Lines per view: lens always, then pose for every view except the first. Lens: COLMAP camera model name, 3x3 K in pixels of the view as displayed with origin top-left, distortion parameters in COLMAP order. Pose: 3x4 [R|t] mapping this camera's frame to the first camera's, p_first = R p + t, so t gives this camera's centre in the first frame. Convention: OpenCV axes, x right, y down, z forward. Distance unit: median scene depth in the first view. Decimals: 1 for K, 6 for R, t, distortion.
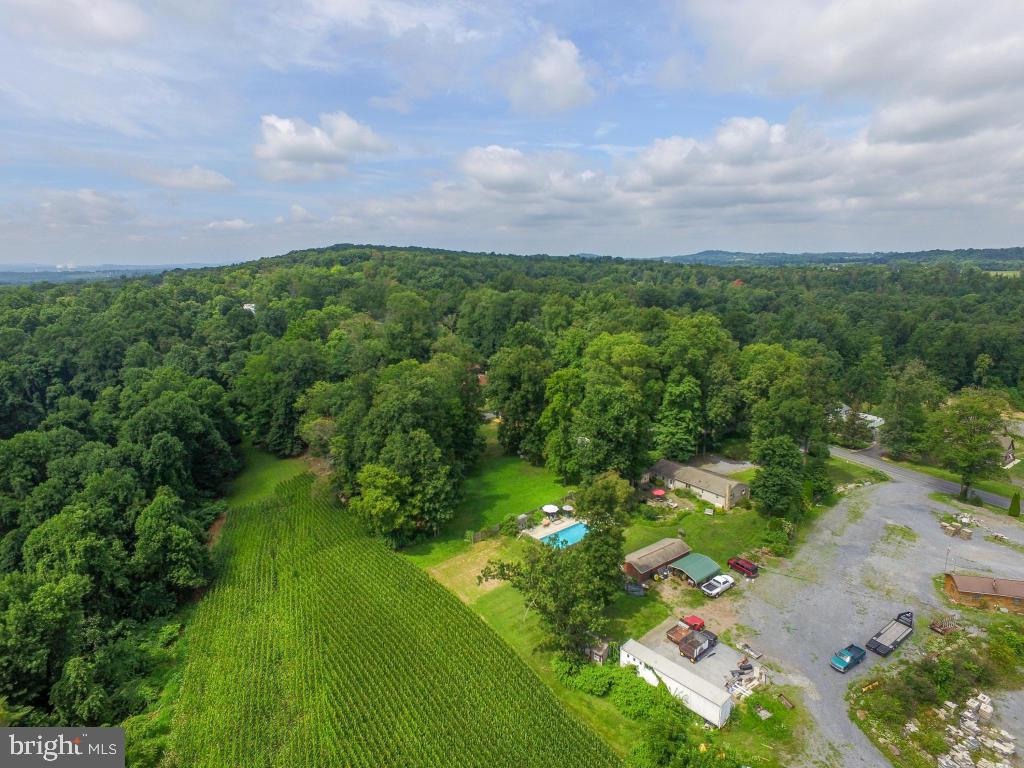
lens RADIAL K [[591.7, 0, 518.1], [0, 591.7, 373.1], [0, 0, 1]] dist [-0.002927, 0.001456]
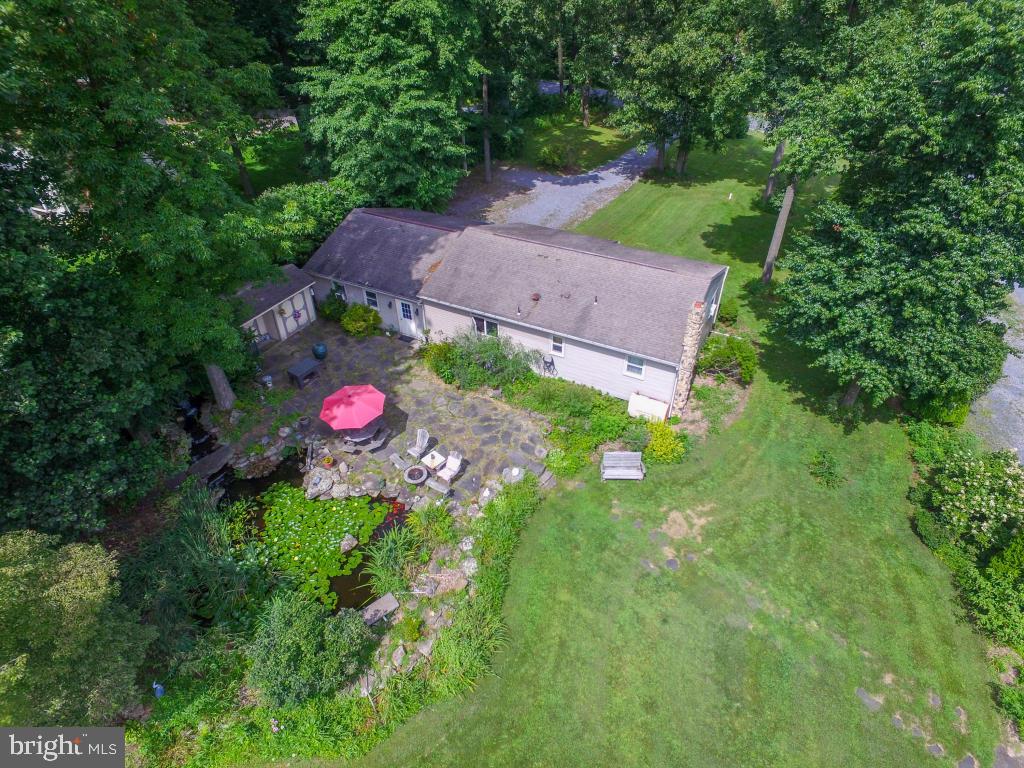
lens RADIAL K [[592.4, 0, 512.0], [0, 592.4, 384.0], [0, 0, 1]] dist [-0.003828, 0.002379]
pose [[0.897266, -0.272504, 0.347354, 0.195505], [0.087676, 0.881090, 0.464750, 0.099675], [-0.432697, -0.386550, 0.814465, 0.739219]]
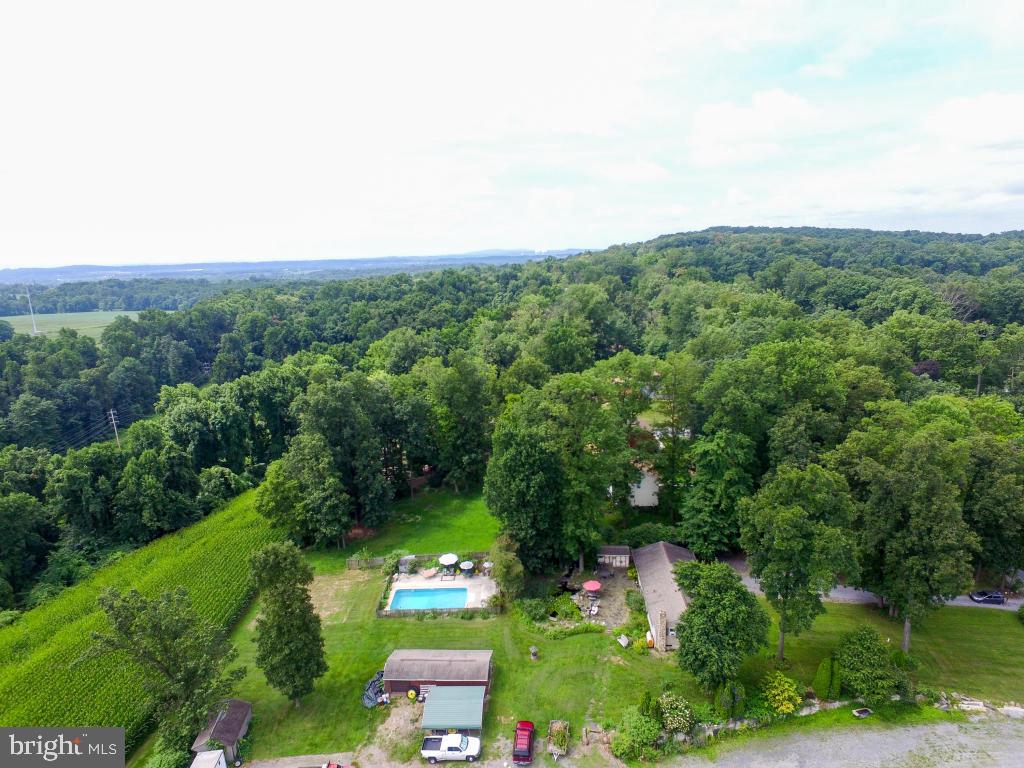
lens RADIAL K [[592.4, 0, 512.0], [0, 592.4, 384.0], [0, 0, 1]] dist [-0.003828, 0.002379]
pose [[0.768612, 0.130953, -0.626168, 0.510849], [-0.101498, 0.991389, 0.082745, -0.074222], [0.631611, -0.000044, 0.775285, 0.355683]]
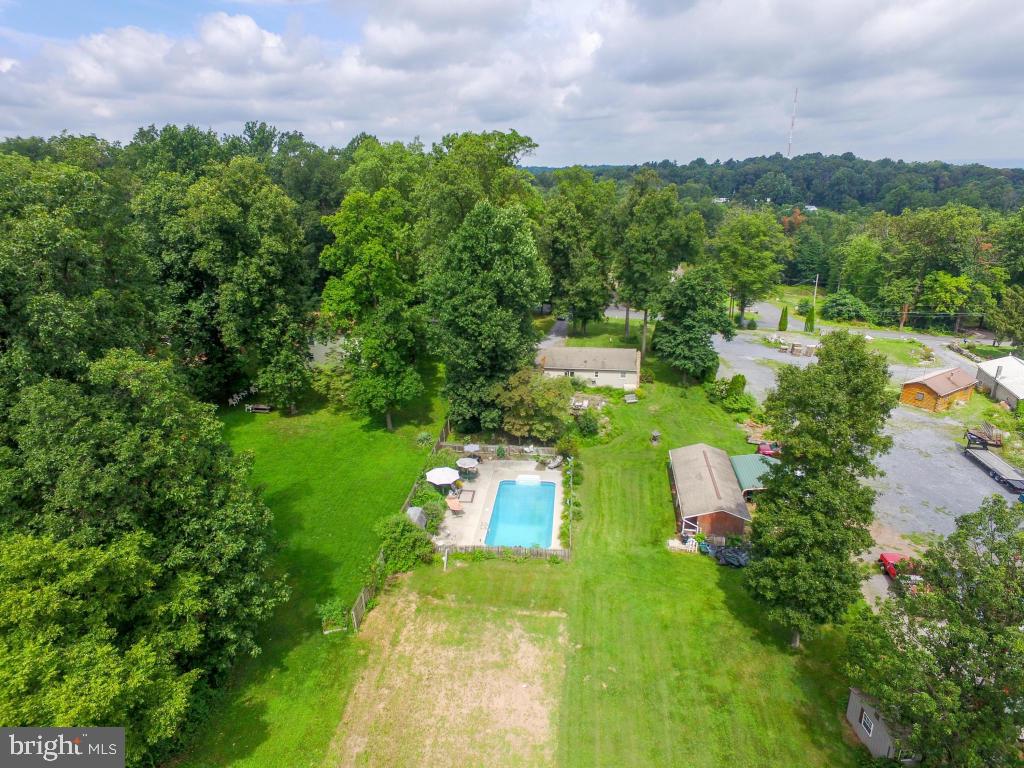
lens RADIAL K [[592.4, 0, 512.0], [0, 592.4, 384.0], [0, 0, 1]] dist [-0.003828, 0.002379]
pose [[0.711027, -0.235028, 0.662723, -0.169622], [0.144745, 0.971223, 0.189141, 0.065251], [-0.688106, -0.038559, 0.724585, 0.527186]]
